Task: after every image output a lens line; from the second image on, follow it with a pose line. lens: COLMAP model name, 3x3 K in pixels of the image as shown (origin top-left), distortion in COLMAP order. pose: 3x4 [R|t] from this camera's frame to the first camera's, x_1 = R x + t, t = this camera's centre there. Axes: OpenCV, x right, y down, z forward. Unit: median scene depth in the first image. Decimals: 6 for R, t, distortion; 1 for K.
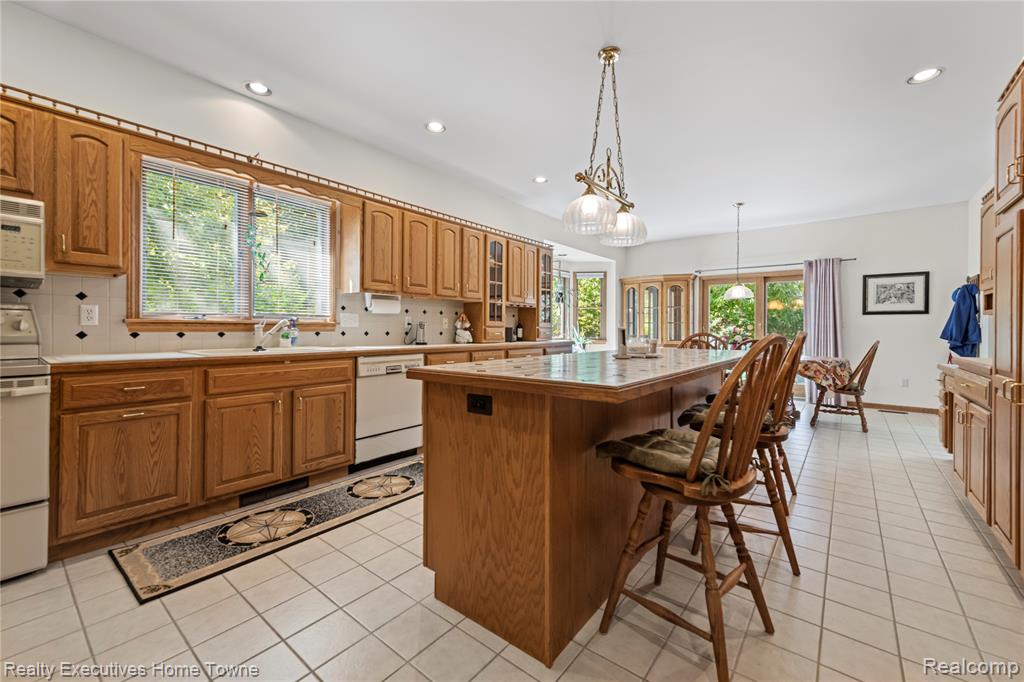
lens RADIAL K [[412.0, 0, 507.2], [0, 412.0, 332.8], [0, 0, 1]] dist [0.014255, -0.002310]
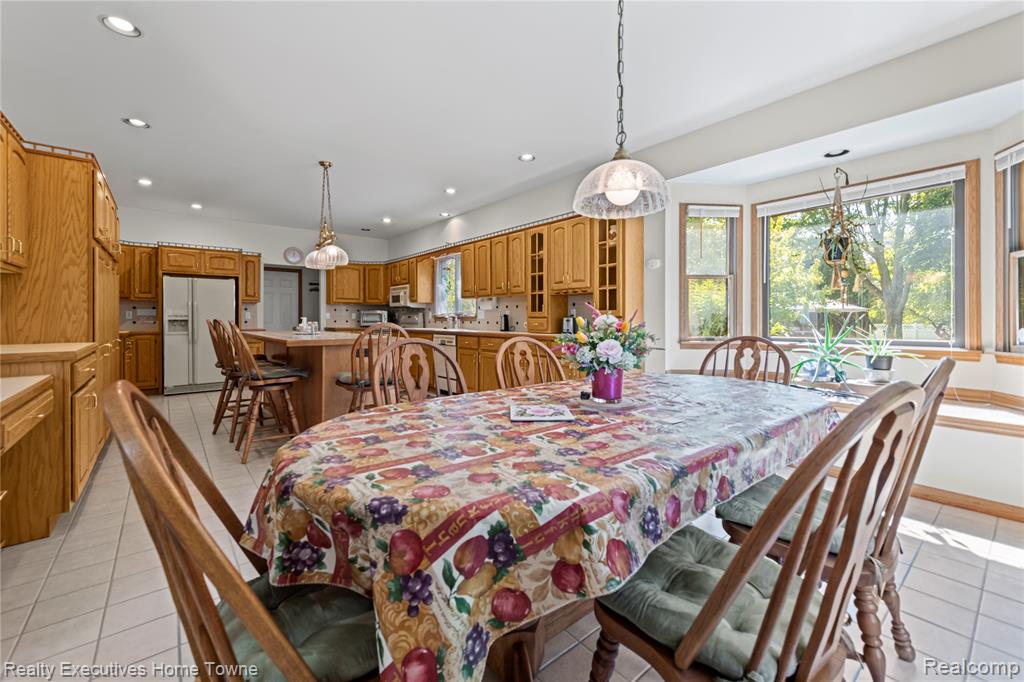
lens RADIAL K [[412.0, 0, 497.9], [0, 412.0, 321.2], [0, 0, 1]] dist [0.014255, -0.002310]
pose [[-0.206962, -0.003254, -0.978344, 1.035571], [-0.012783, 0.999918, -0.000622, -0.002960], [0.978265, 0.012378, -0.206987, 1.173630]]
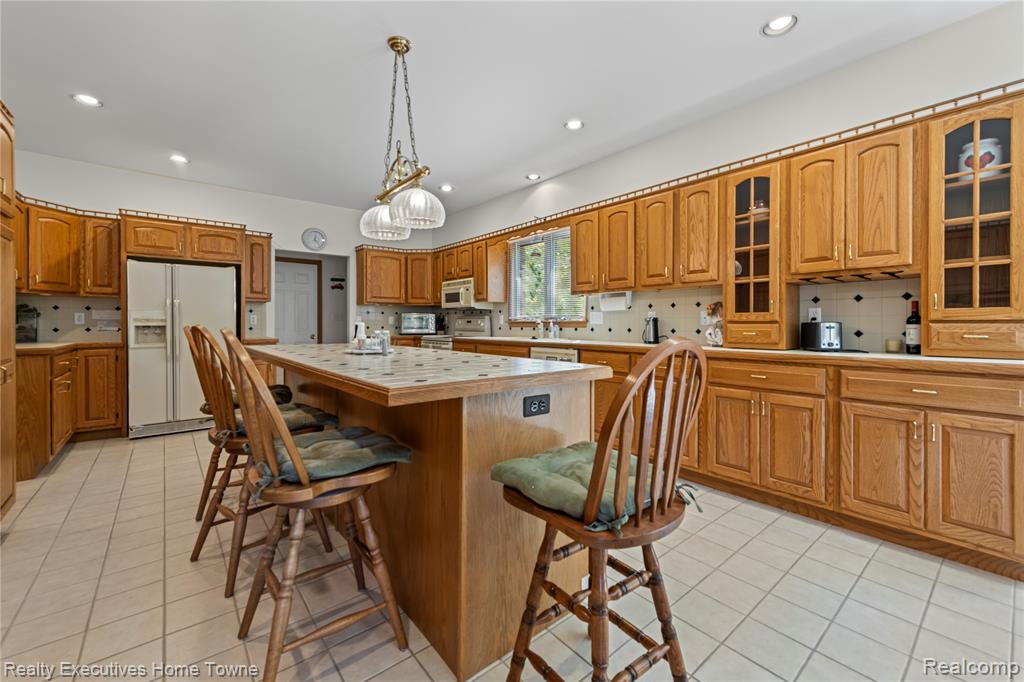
lens RADIAL K [[412.0, 0, 502.6], [0, 412.0, 327.0], [0, 0, 1]] dist [0.014255, -0.002310]
pose [[-0.199634, -0.000807, -0.979870, 0.661998], [-0.012451, 0.999921, 0.001713, -0.003862], [0.979791, 0.012542, -0.199628, 0.806876]]
